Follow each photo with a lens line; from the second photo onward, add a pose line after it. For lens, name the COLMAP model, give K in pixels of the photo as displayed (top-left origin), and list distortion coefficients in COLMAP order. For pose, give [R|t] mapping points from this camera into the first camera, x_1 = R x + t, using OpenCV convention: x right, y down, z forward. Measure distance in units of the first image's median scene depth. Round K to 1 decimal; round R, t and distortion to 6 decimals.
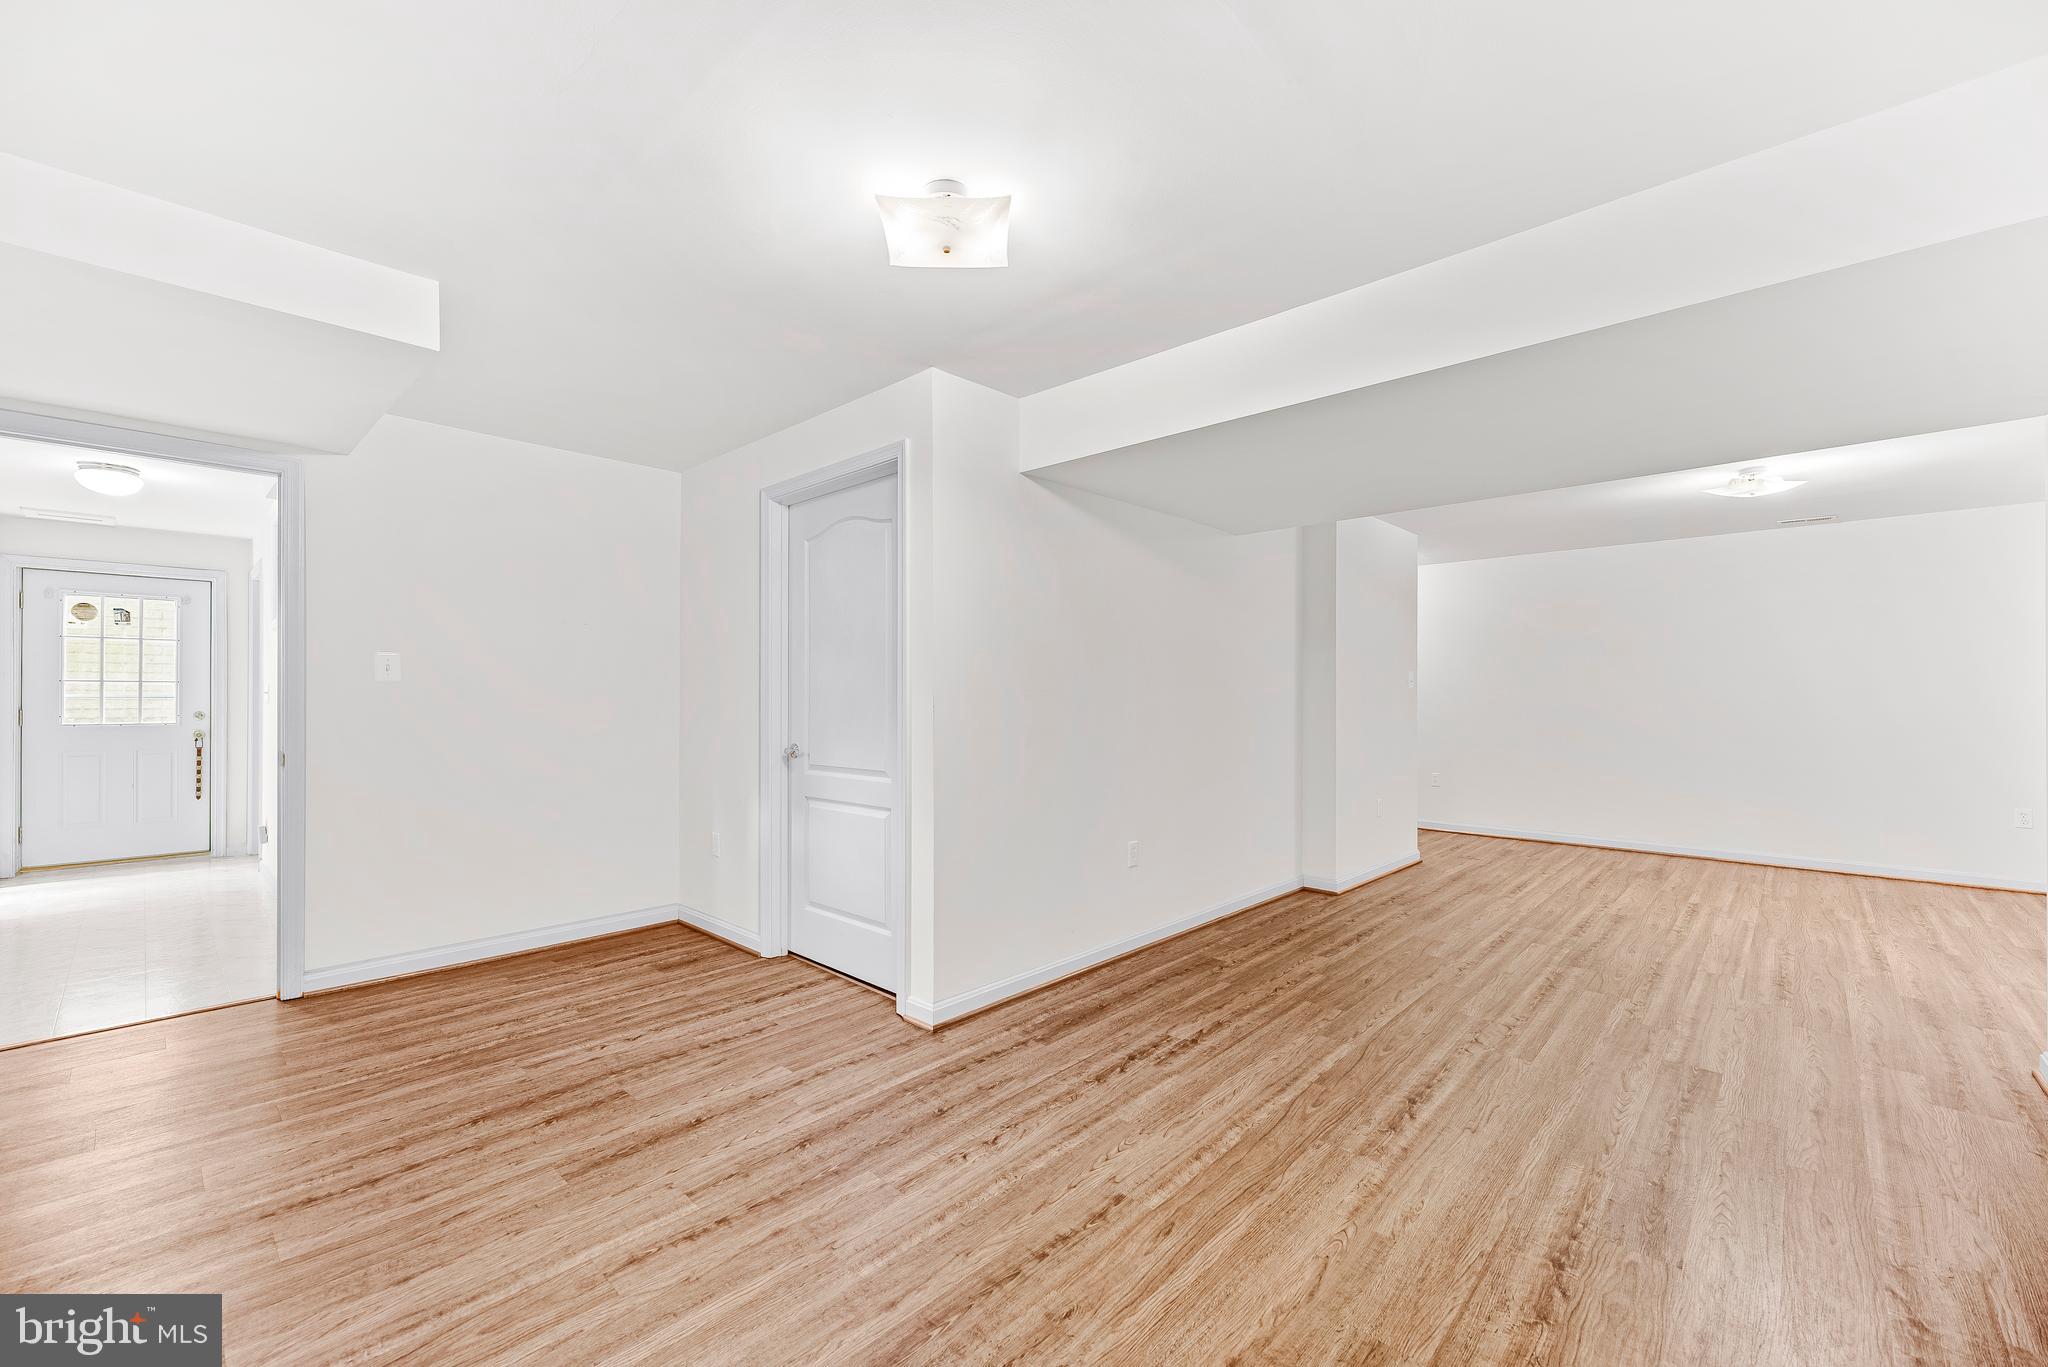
lens RADIAL K [[827.6, 0, 1034.7], [0, 827.6, 687.8], [0, 0, 1]] dist [-0.003169, 0.000129]
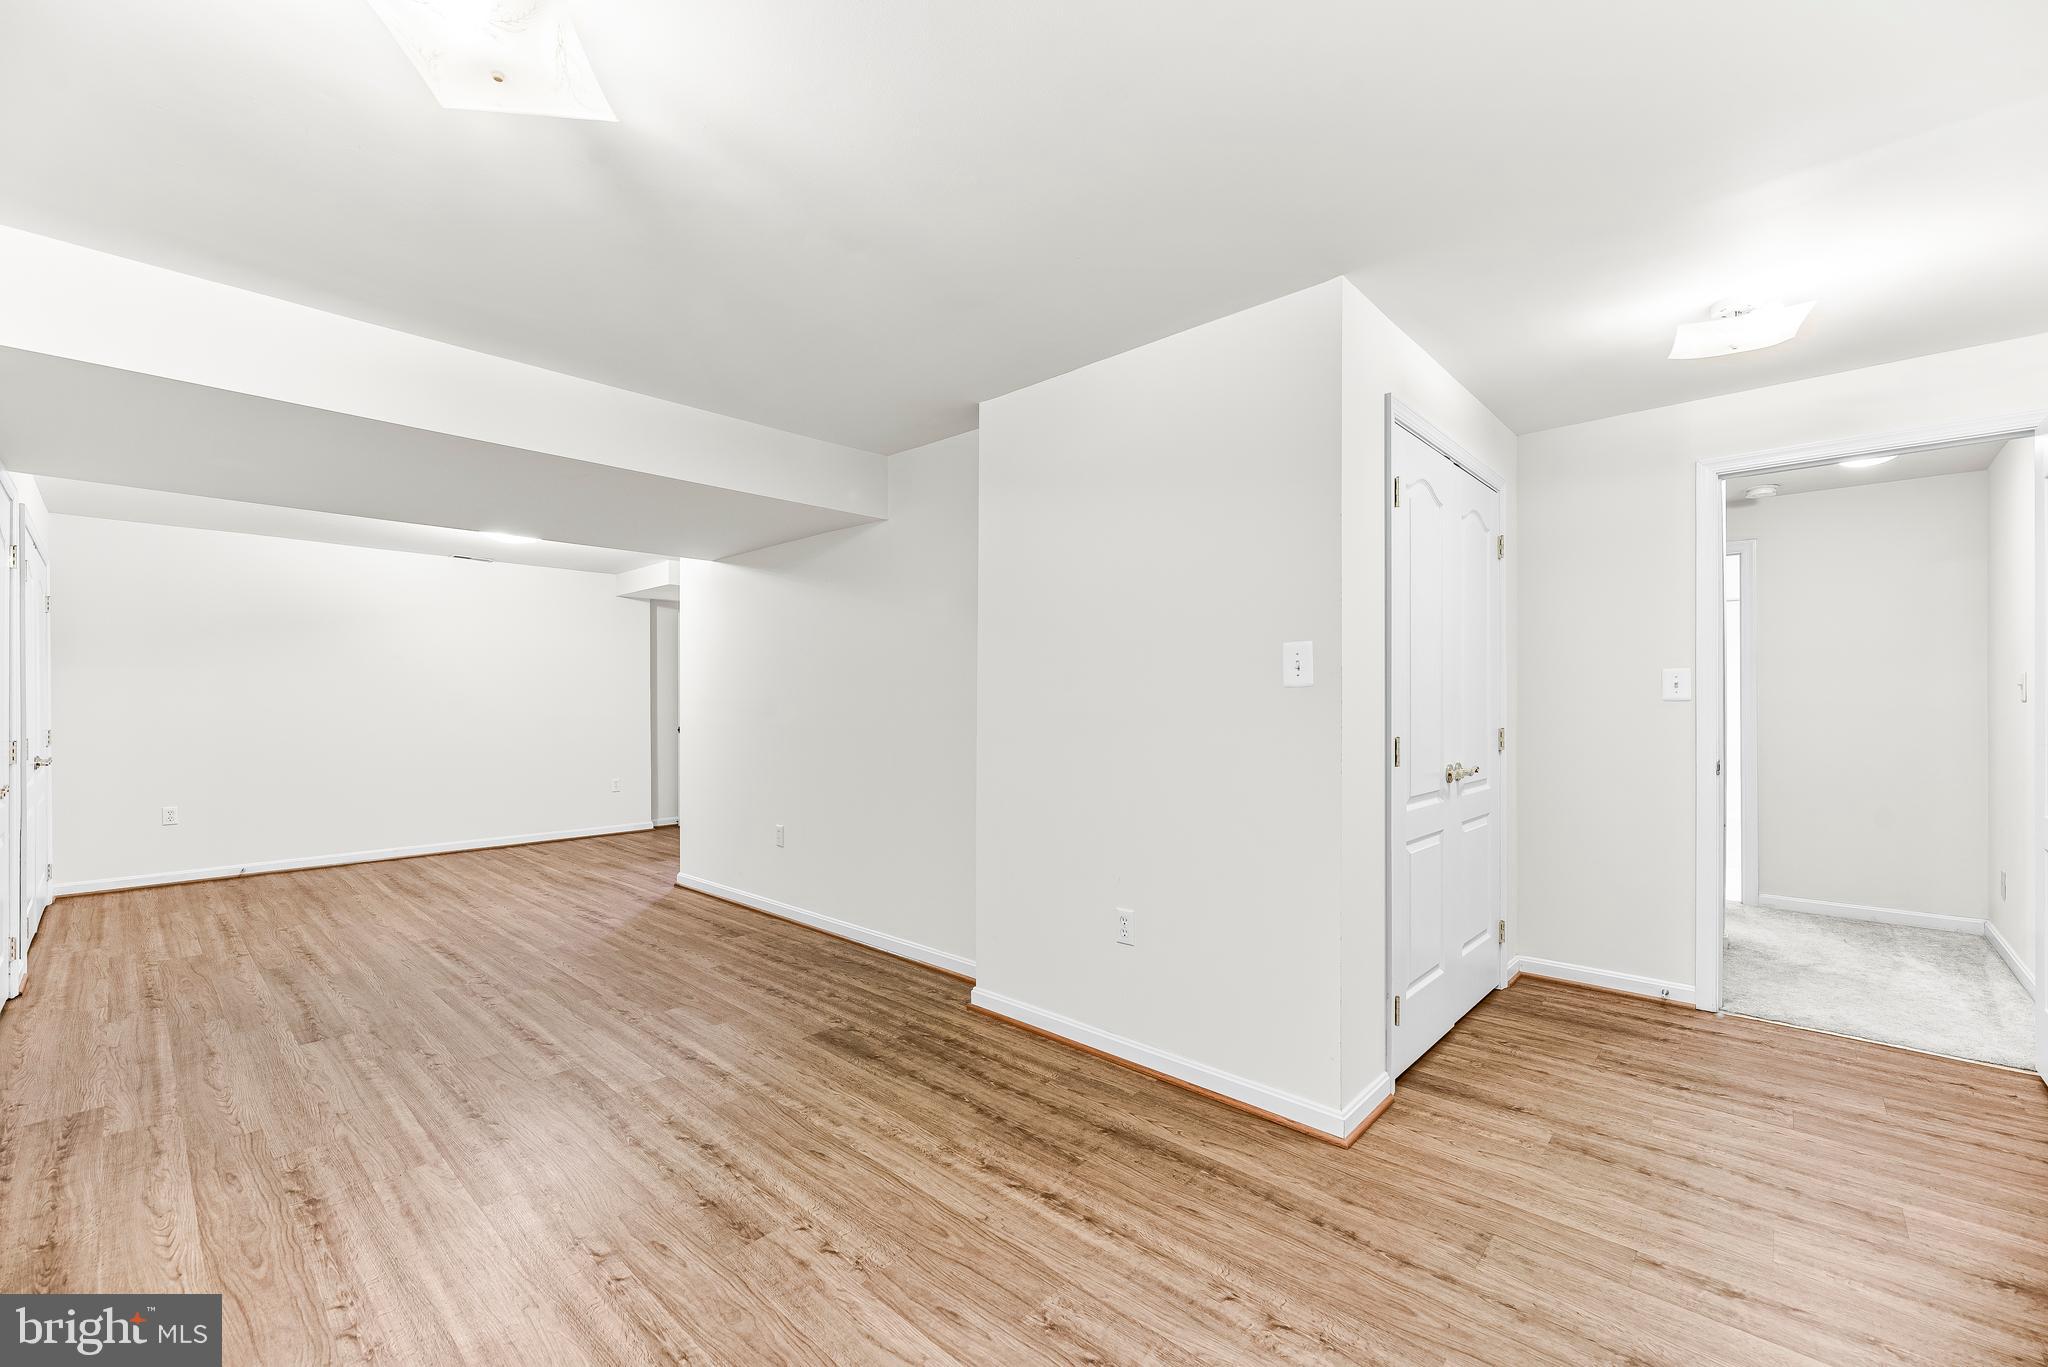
lens RADIAL K [[827.6, 0, 1035.4], [0, 827.6, 697.1], [0, 0, 1]] dist [-0.003169, 0.000129]
pose [[0.020443, -0.006119, -0.999772, 1.575840], [0.008345, 0.999947, -0.005949, 0.003400], [0.999756, -0.008221, 0.020493, 1.576519]]
